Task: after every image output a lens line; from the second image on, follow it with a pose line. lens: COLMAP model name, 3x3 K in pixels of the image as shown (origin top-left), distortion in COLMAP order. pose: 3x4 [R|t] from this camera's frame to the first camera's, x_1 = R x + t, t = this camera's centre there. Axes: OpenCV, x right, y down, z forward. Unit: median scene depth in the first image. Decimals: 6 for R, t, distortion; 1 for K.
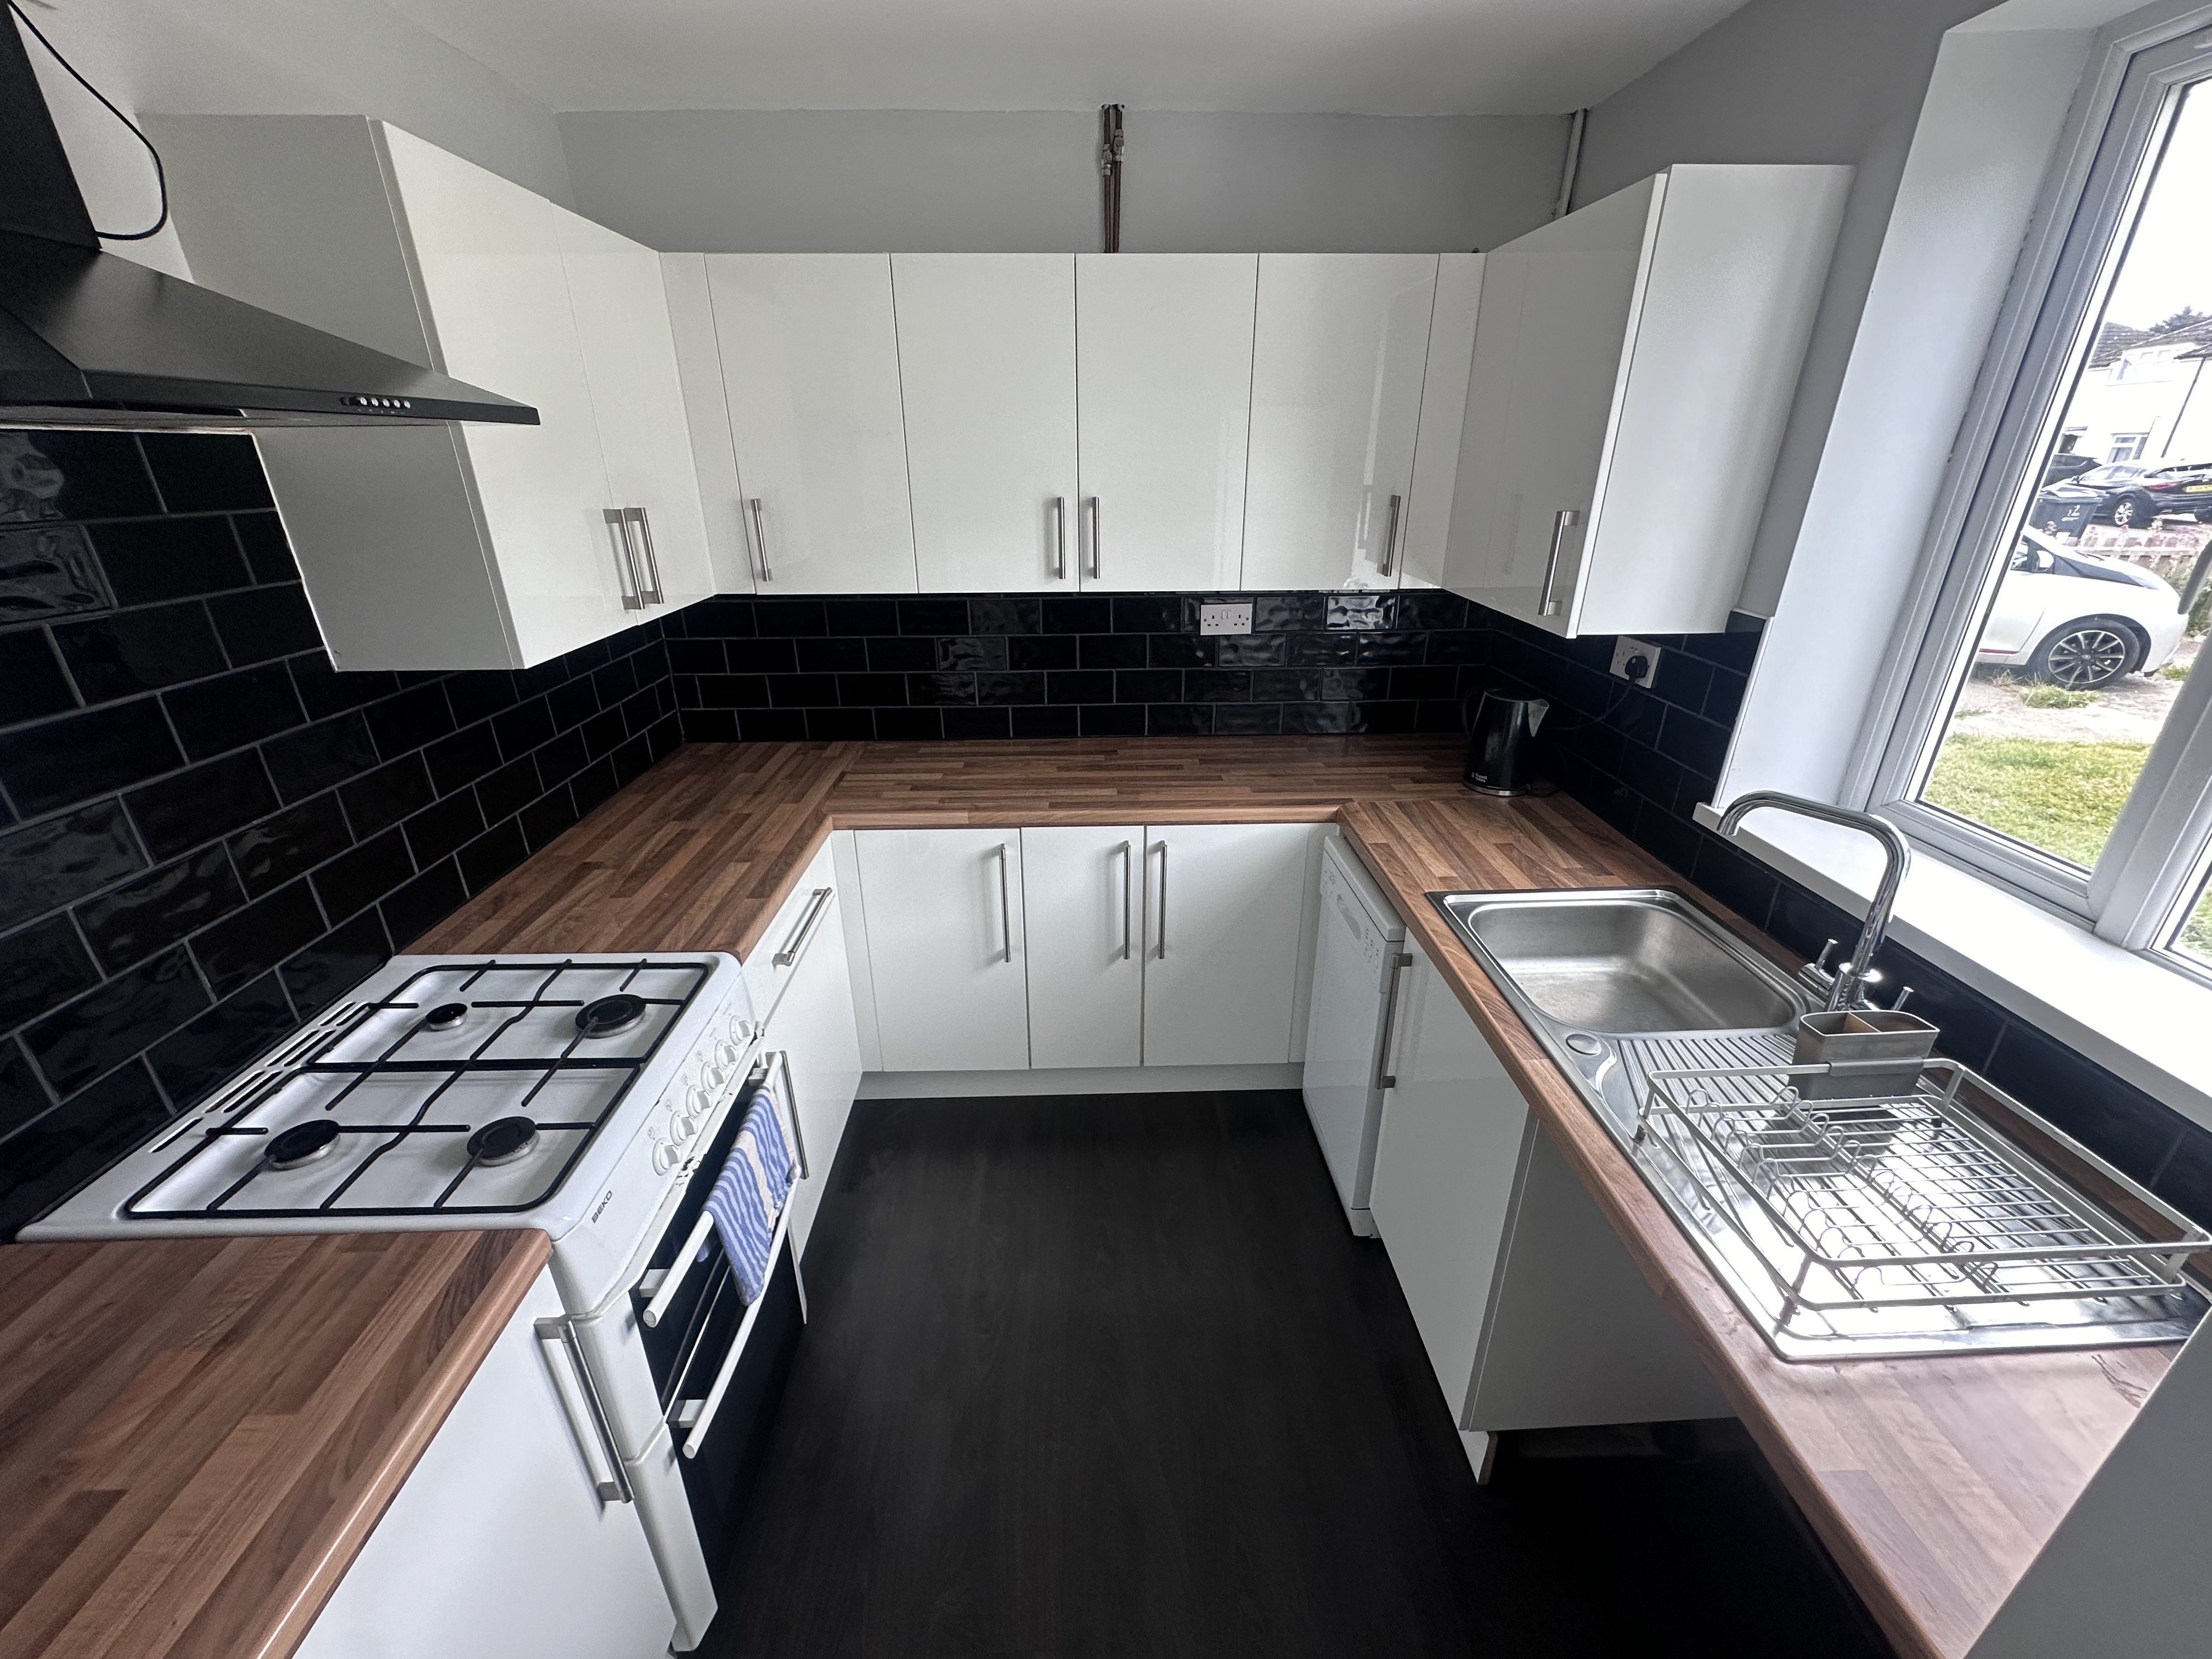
lens RADIAL K [[879.0, 0, 1105.4], [0, 879.0, 834.4], [0, 0, 1]] dist [-0.002809, -0.000634]
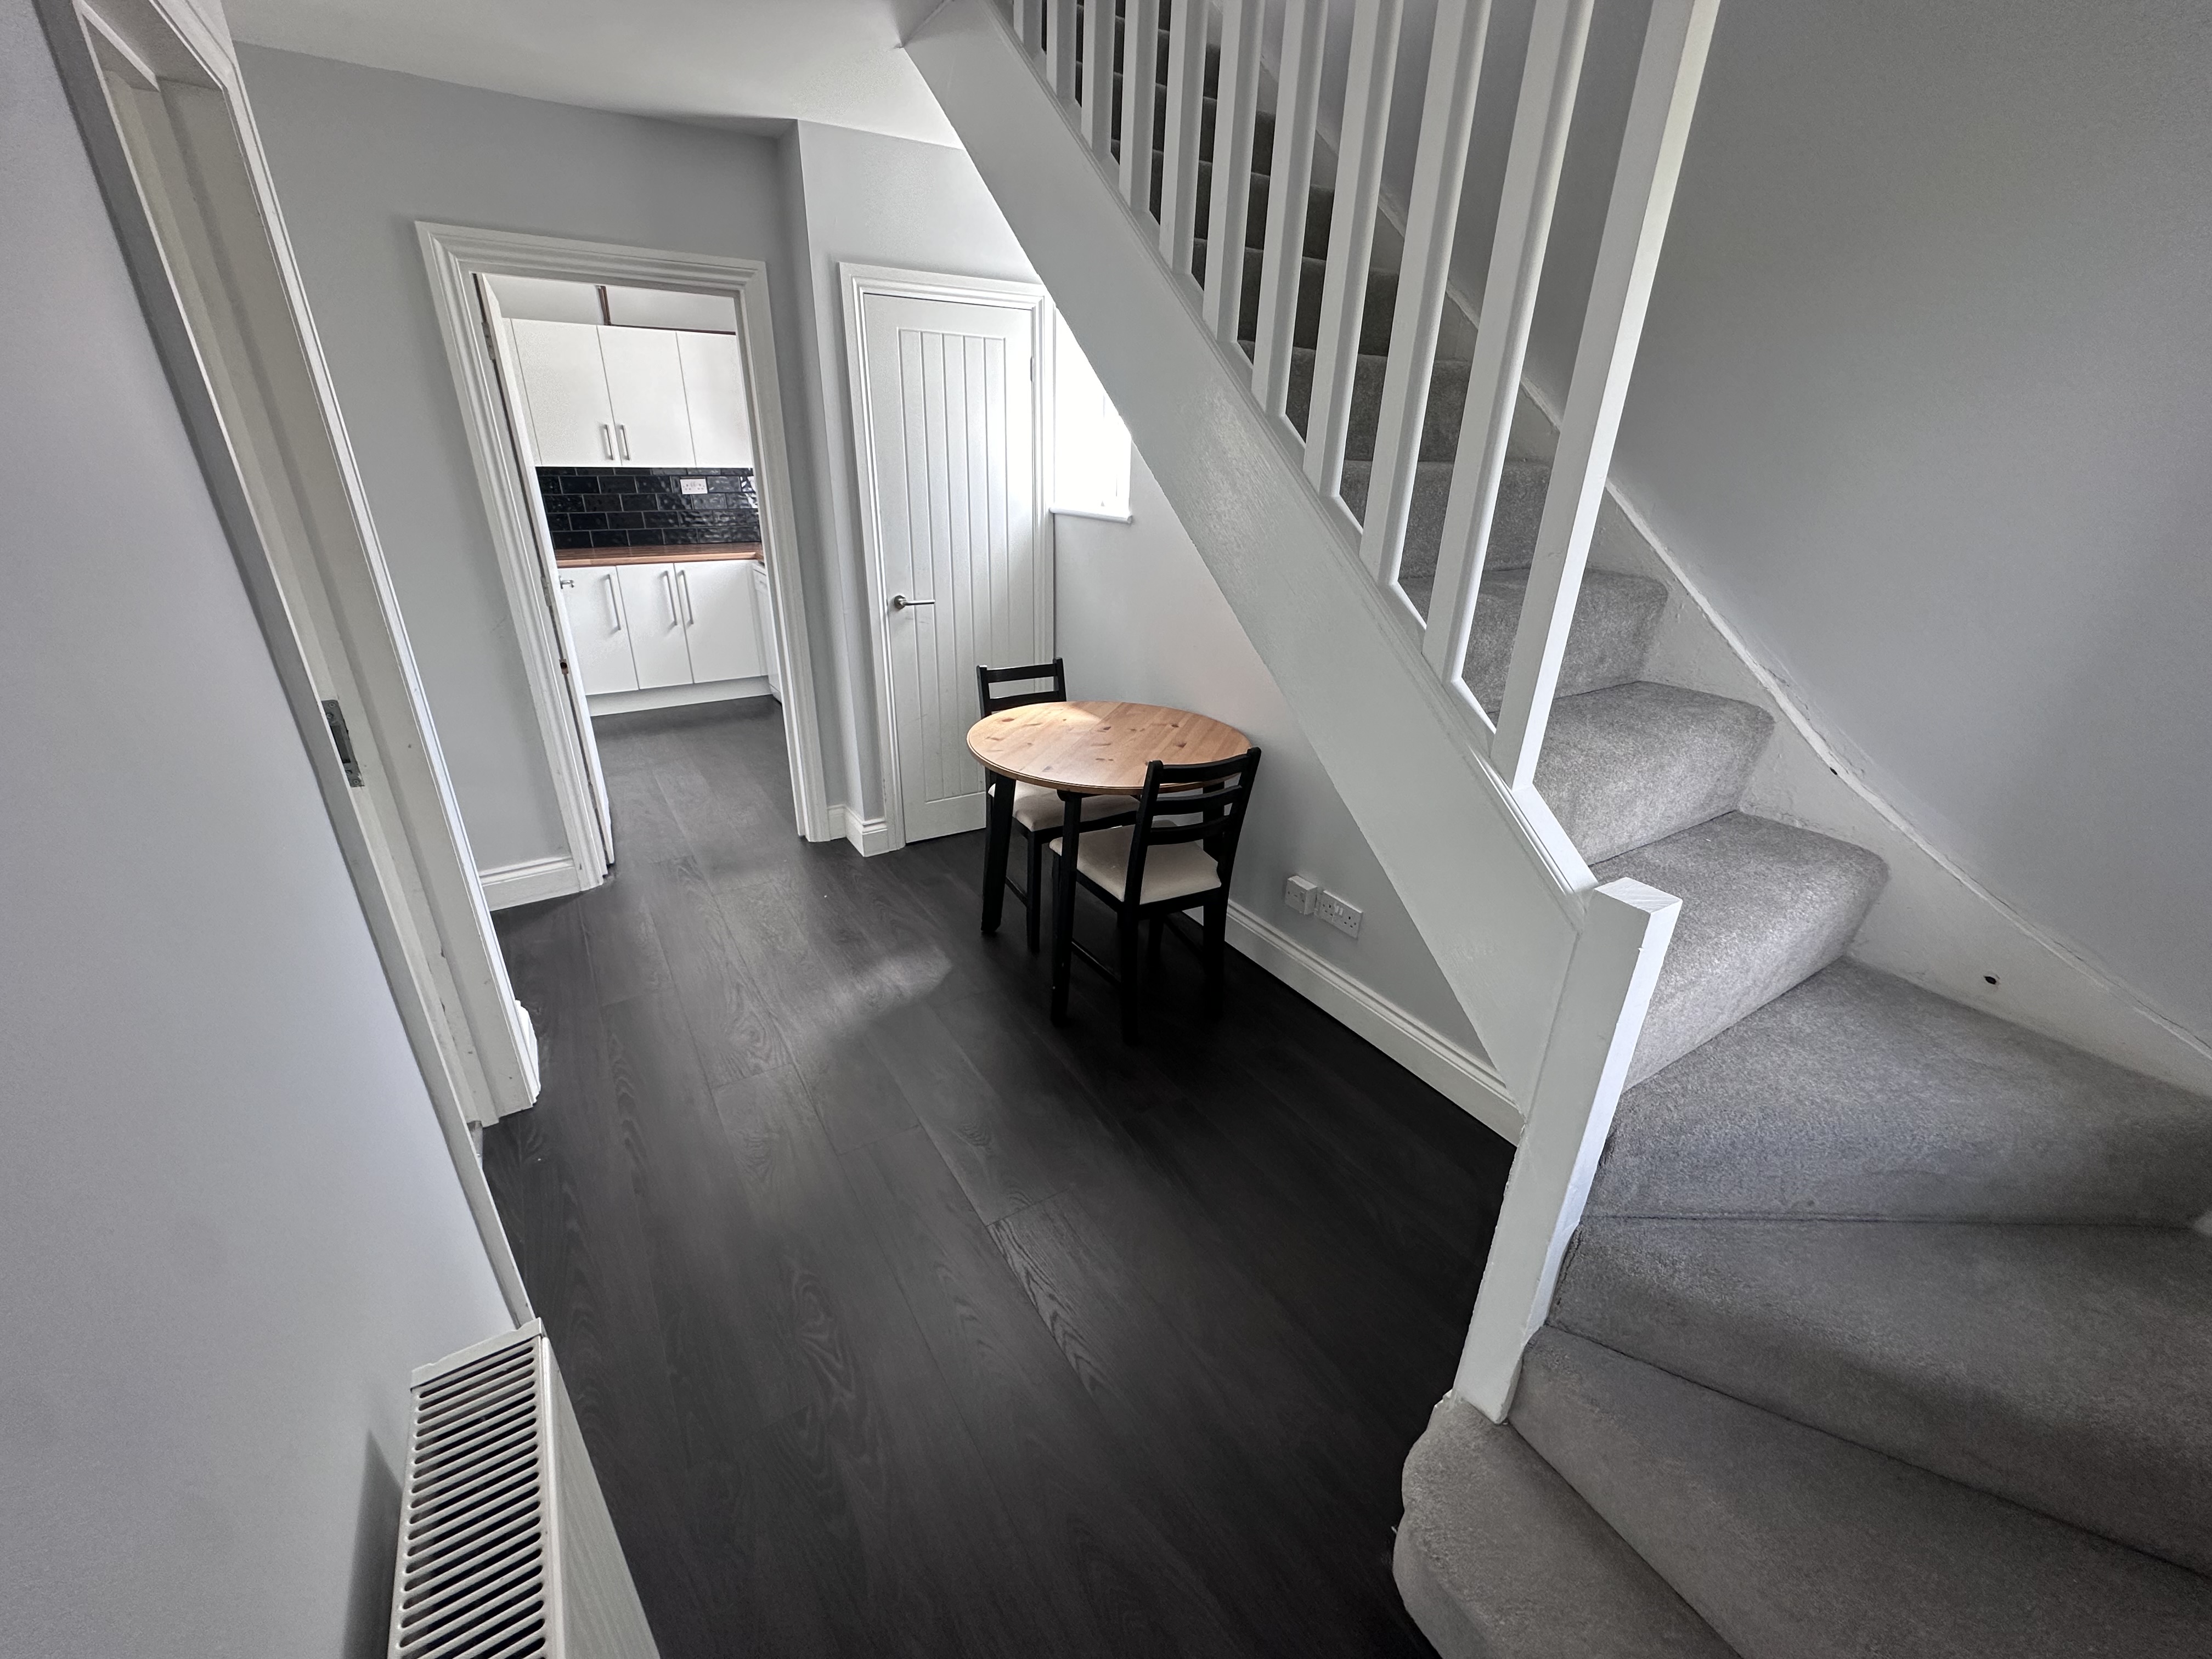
lens RADIAL K [[879.0, 0, 1105.4], [0, 879.0, 834.4], [0, 0, 1]] dist [-0.002809, -0.000634]
pose [[0.854309, -0.184414, 0.485950, -0.241316], [0.170561, 0.982635, 0.073052, 0.717681], [-0.490984, 0.020475, 0.870928, -1.607225]]
